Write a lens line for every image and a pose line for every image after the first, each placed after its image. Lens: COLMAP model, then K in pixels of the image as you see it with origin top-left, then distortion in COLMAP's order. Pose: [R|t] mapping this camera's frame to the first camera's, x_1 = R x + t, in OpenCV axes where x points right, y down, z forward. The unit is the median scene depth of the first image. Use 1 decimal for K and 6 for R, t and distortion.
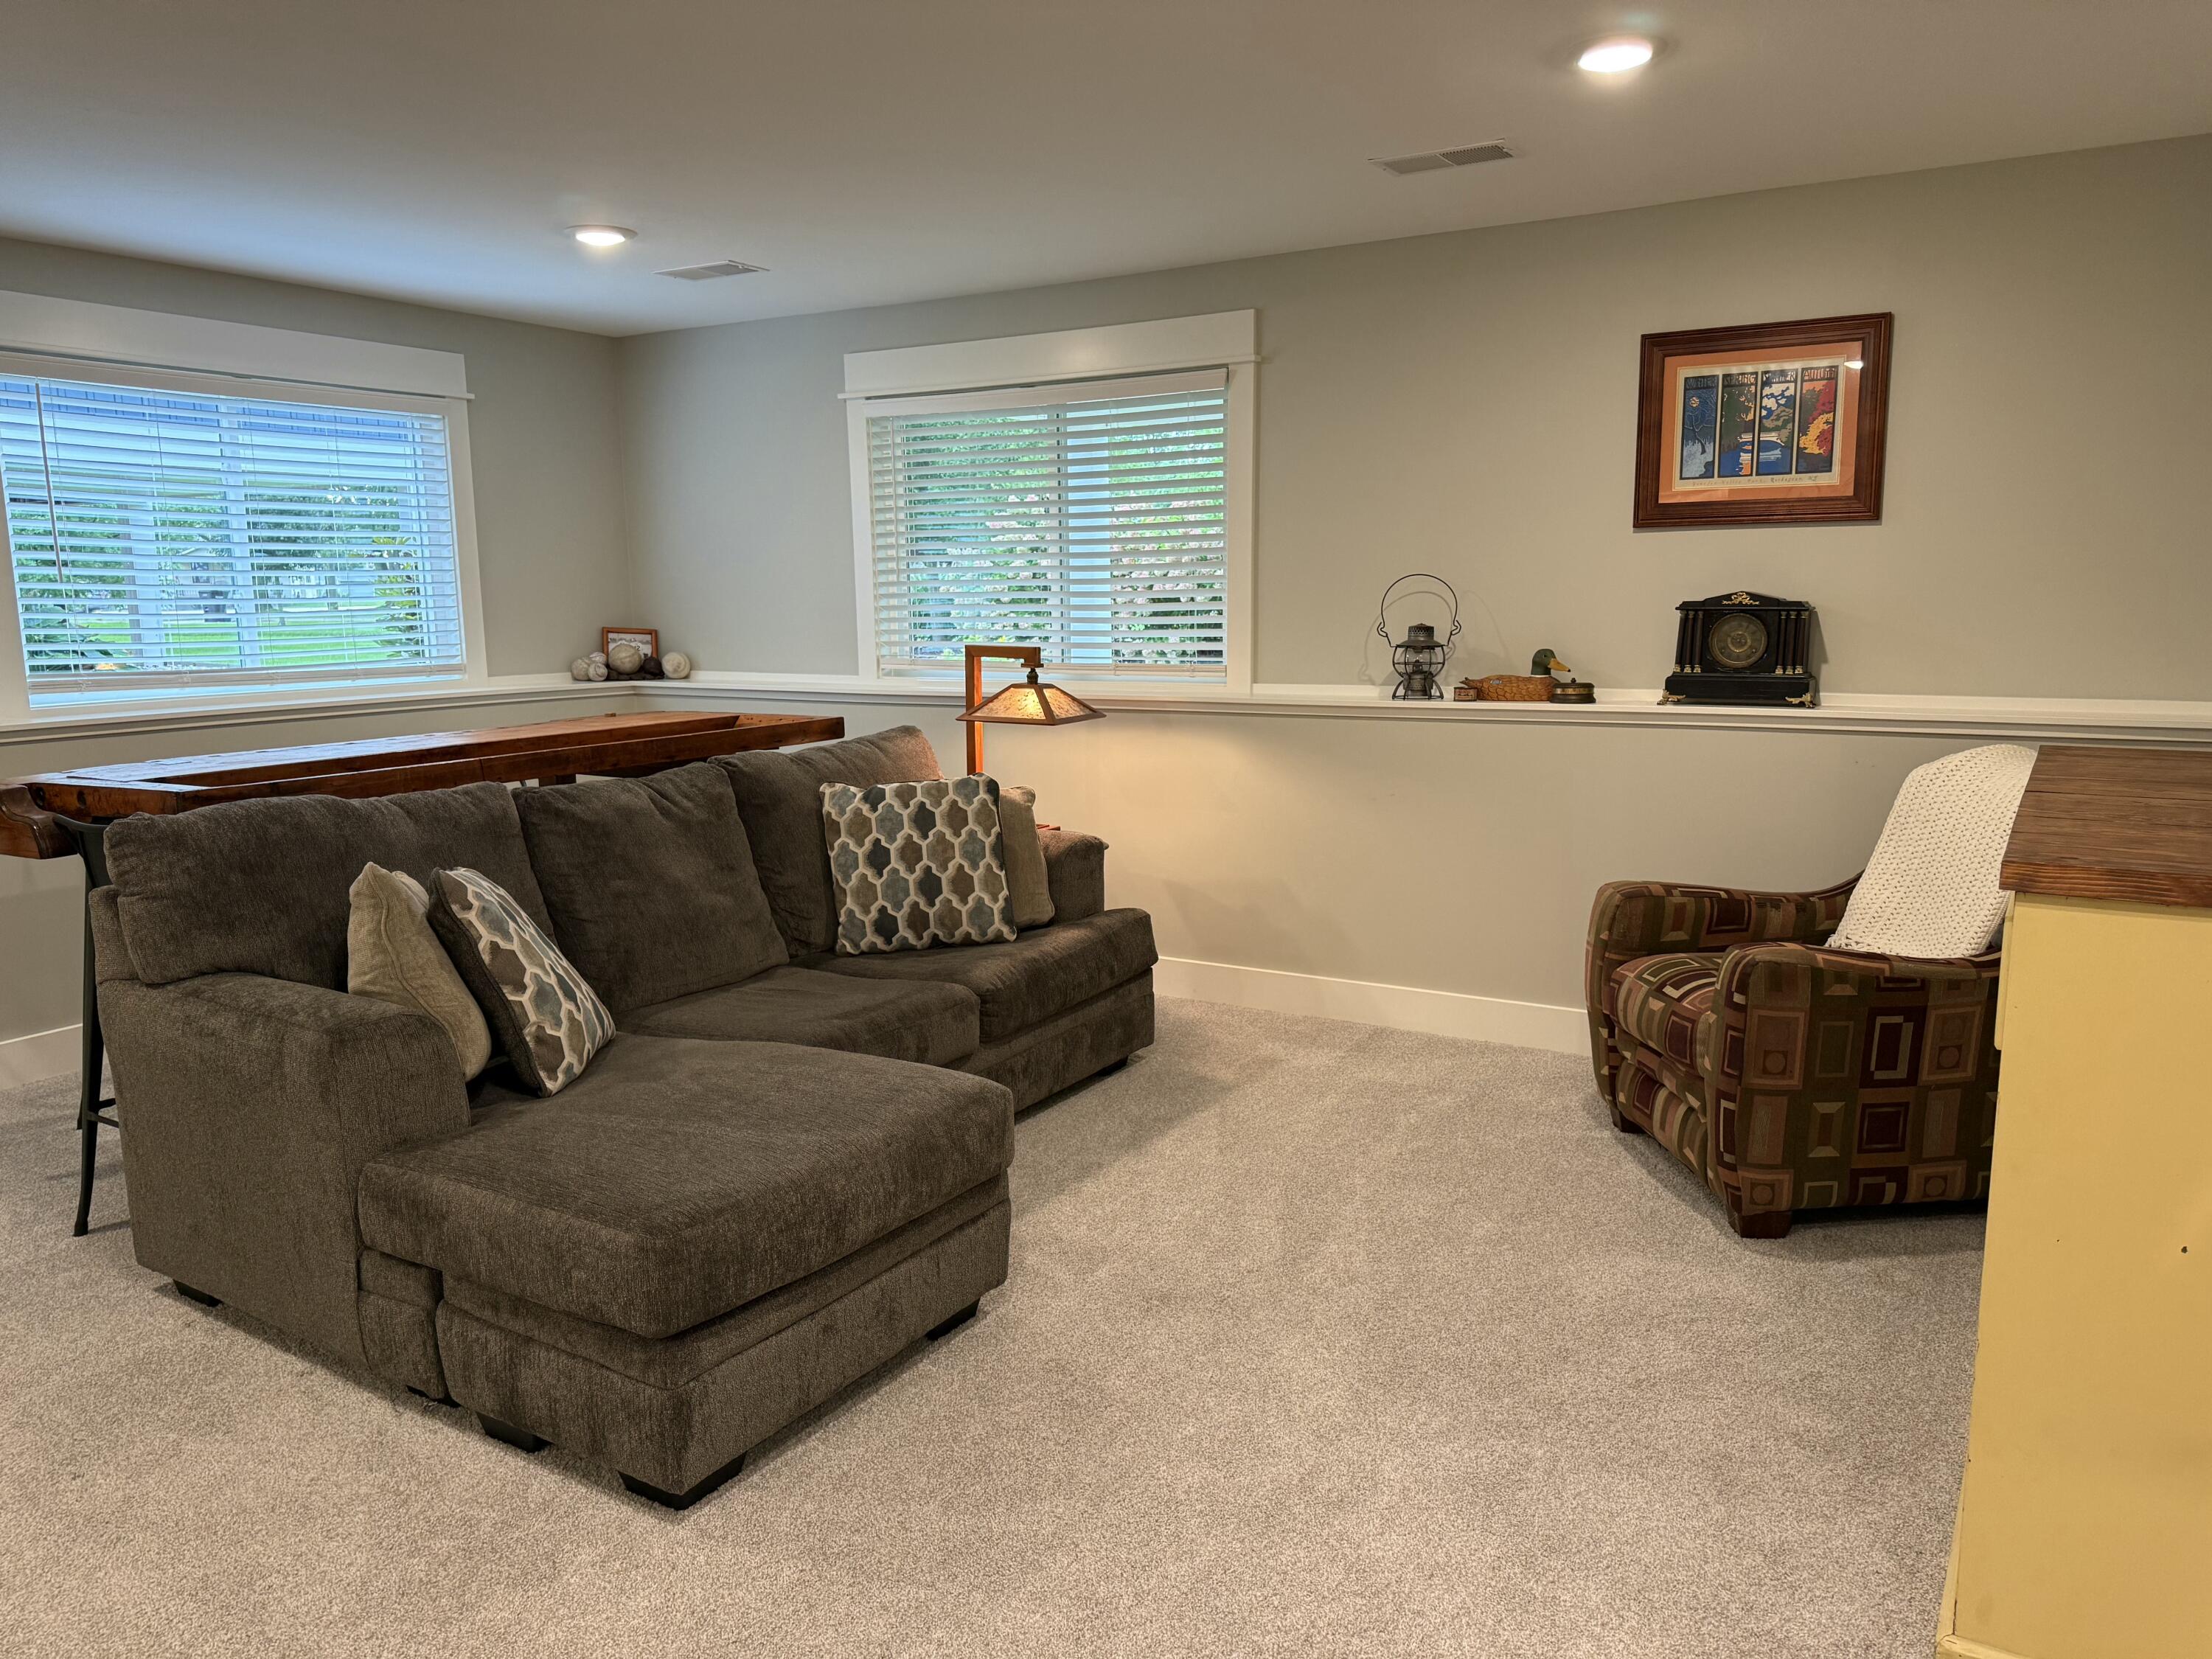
lens RADIAL K [[1545.6, 0, 1101.5], [0, 1545.6, 858.6], [0, 0, 1]] dist [0.131032, -0.280473]
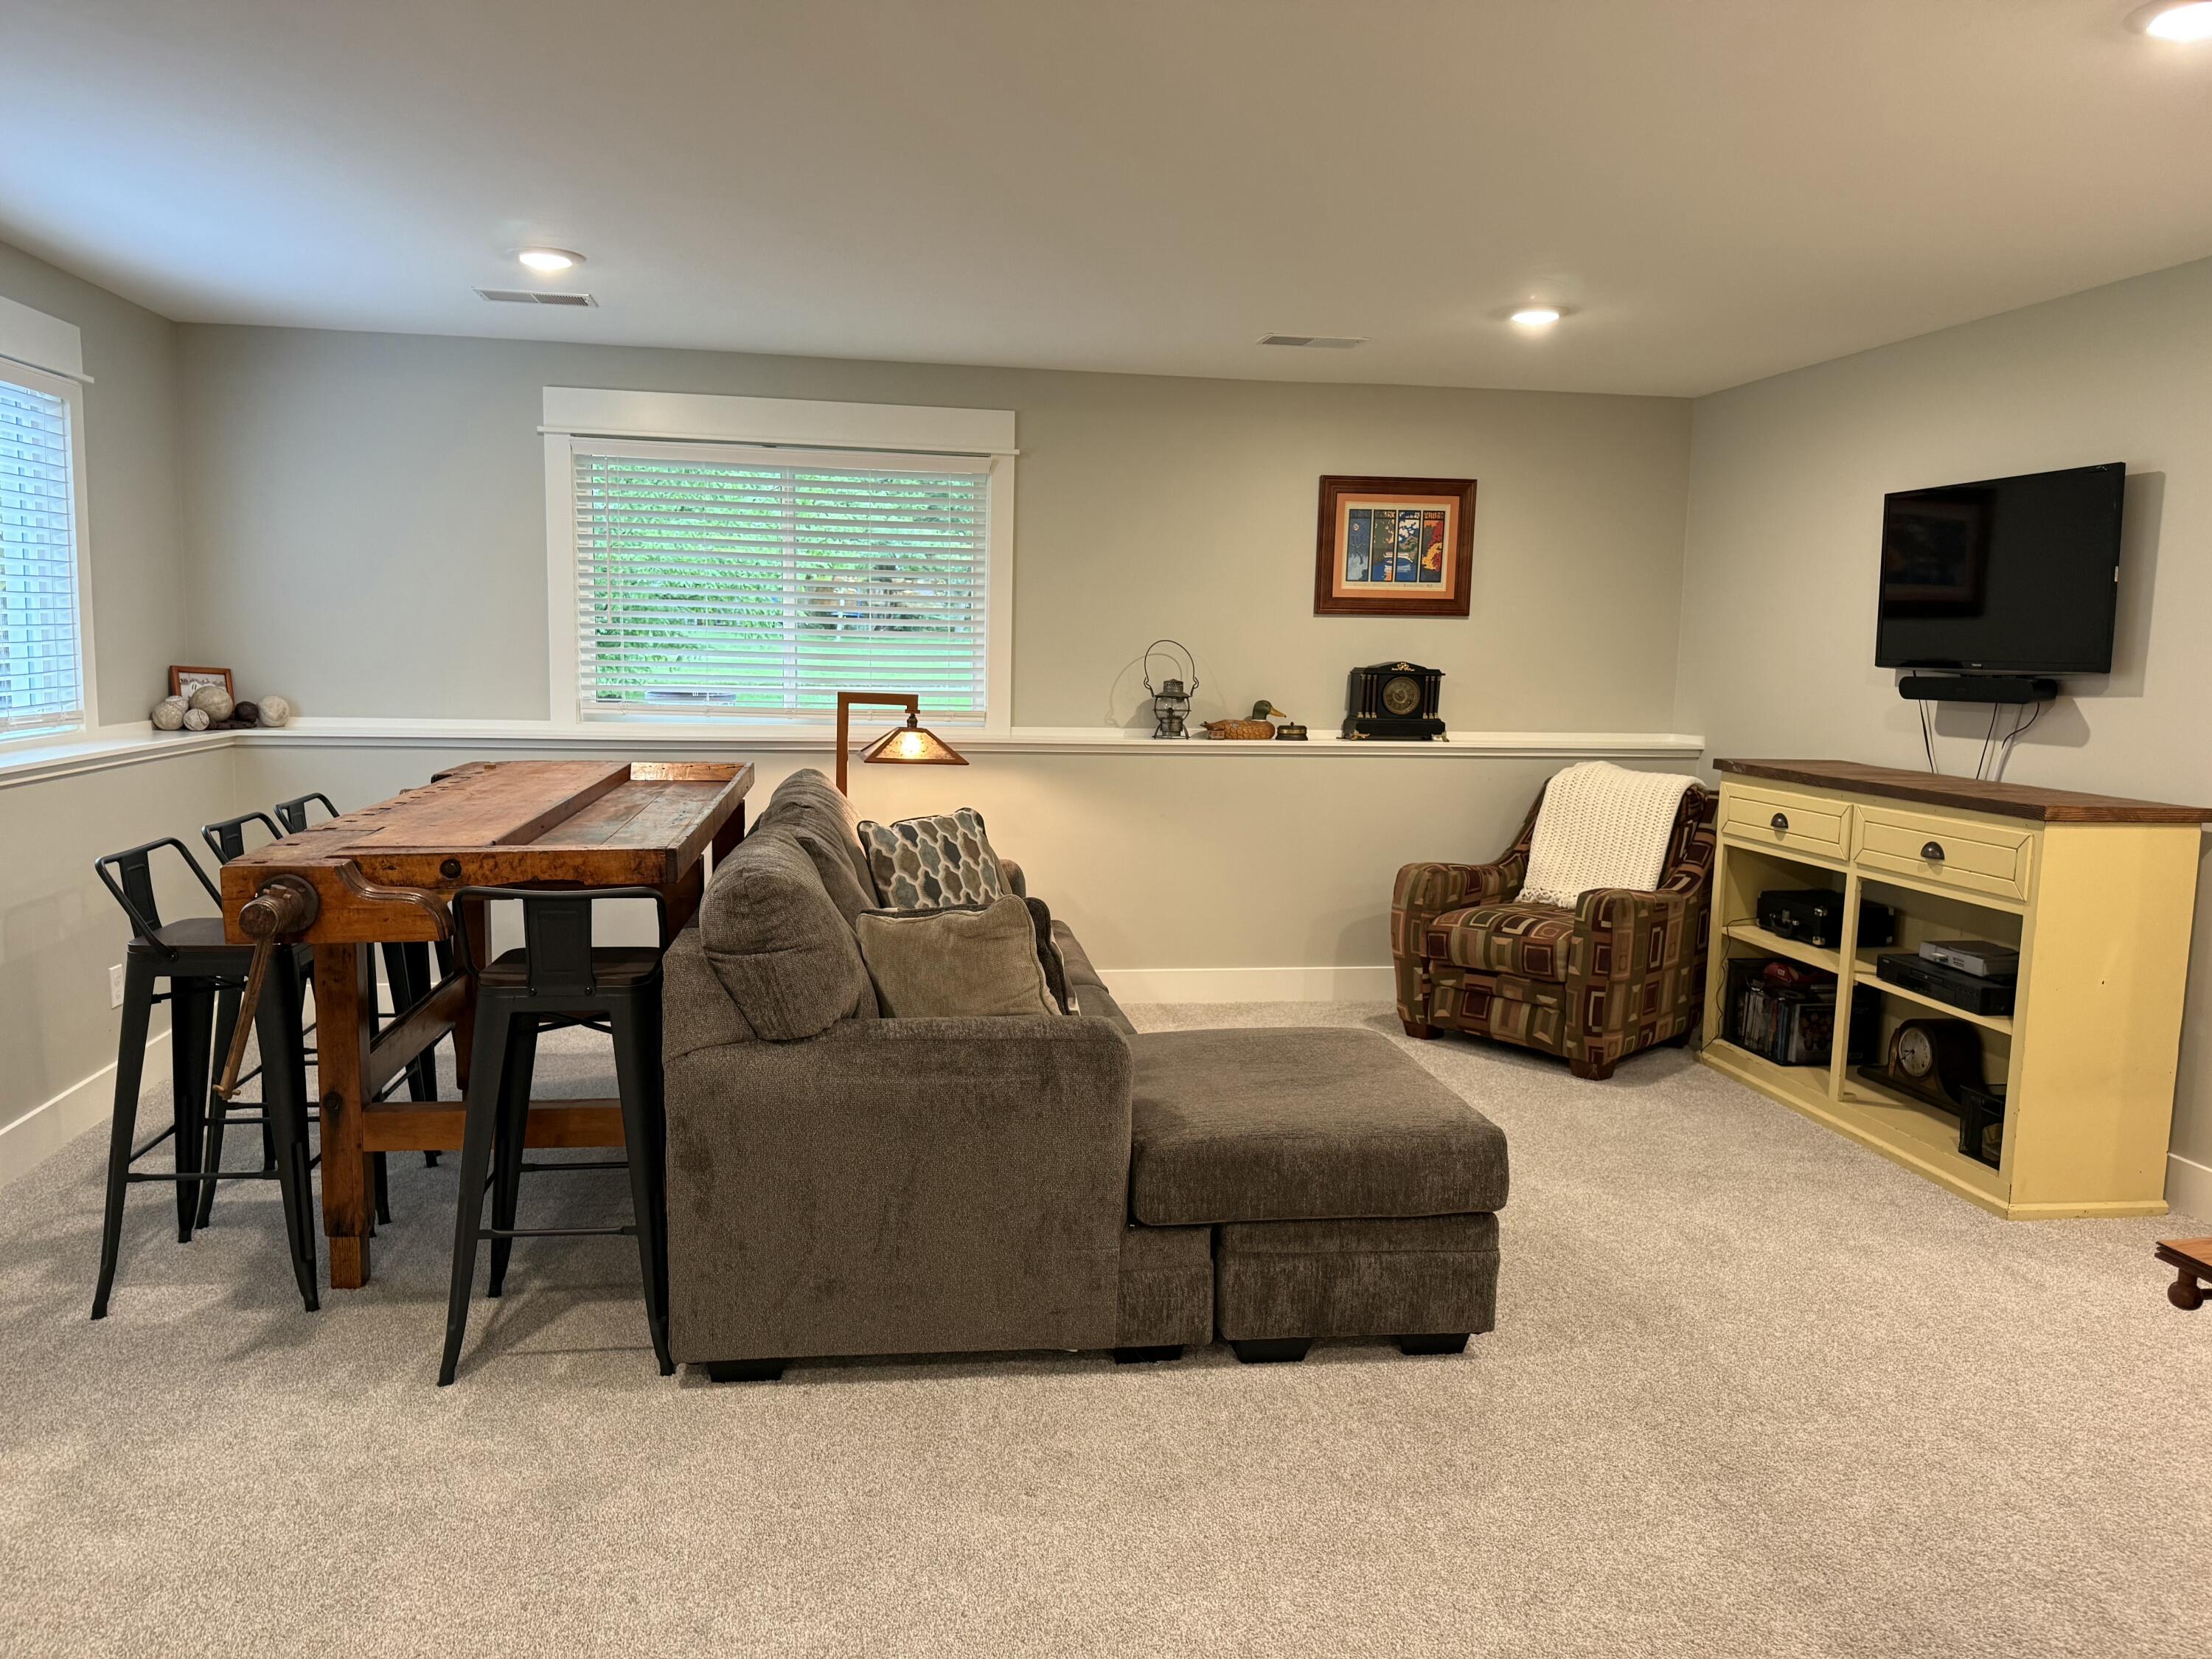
lens RADIAL K [[1569.4, 0, 1106.0], [0, 1569.4, 829.5], [0, 0, 1]] dist [0.072395, -0.081404]
pose [[0.765621, -0.048793, 0.641438, -0.710444], [0.078433, 0.996761, -0.017796, -0.011883], [-0.638492, 0.063935, 0.766968, 0.072111]]
